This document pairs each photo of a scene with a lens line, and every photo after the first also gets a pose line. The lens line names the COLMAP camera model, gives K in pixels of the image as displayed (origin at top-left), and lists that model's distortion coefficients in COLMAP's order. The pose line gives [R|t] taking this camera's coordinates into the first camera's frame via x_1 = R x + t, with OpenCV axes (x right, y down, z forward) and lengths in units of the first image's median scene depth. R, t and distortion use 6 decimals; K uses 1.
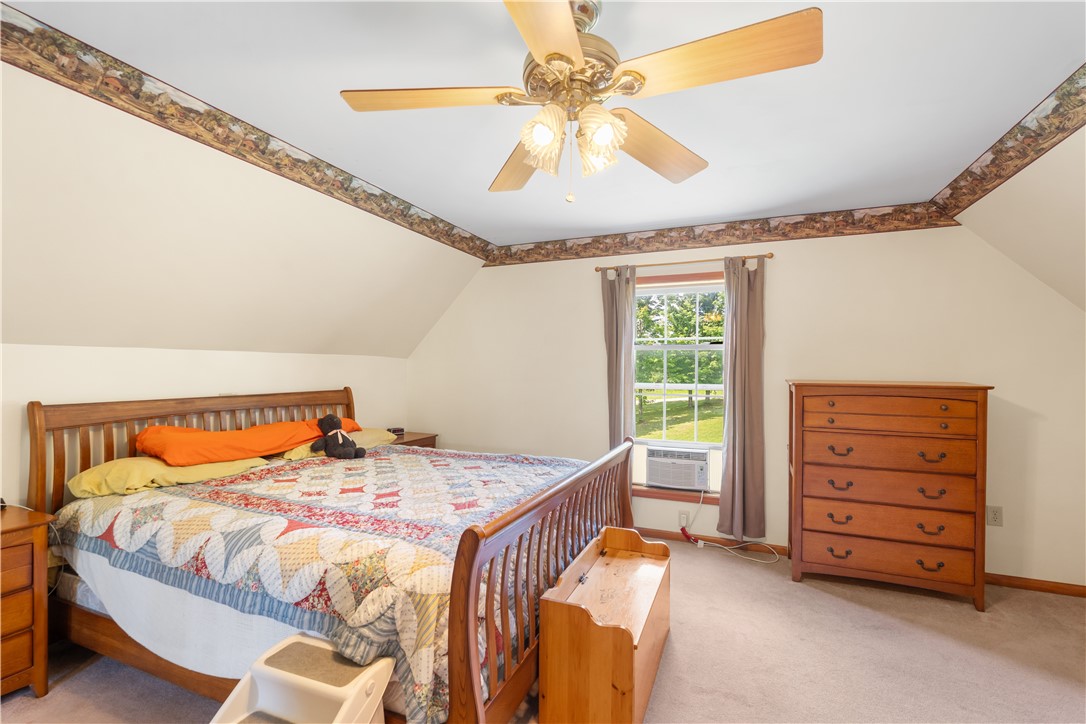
lens RADIAL K [[478.2, 0, 547.1], [0, 478.2, 366.5], [0, 0, 1]] dist [-0.003330, 0.000796]
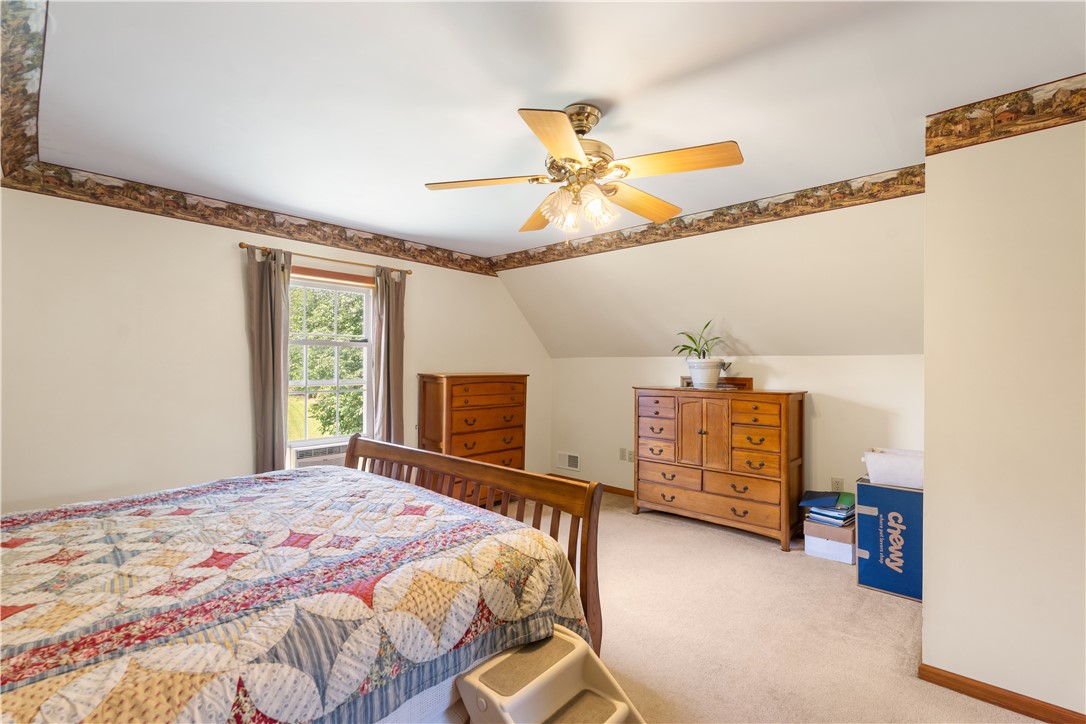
lens RADIAL K [[478.2, 0, 546.8], [0, 478.2, 363.3], [0, 0, 1]] dist [-0.003330, 0.000796]
pose [[0.342595, 0.000212, 0.939483, -0.658558], [-0.005539, 0.999983, 0.001794, -0.003911], [-0.939467, -0.005818, 0.342591, 0.291815]]
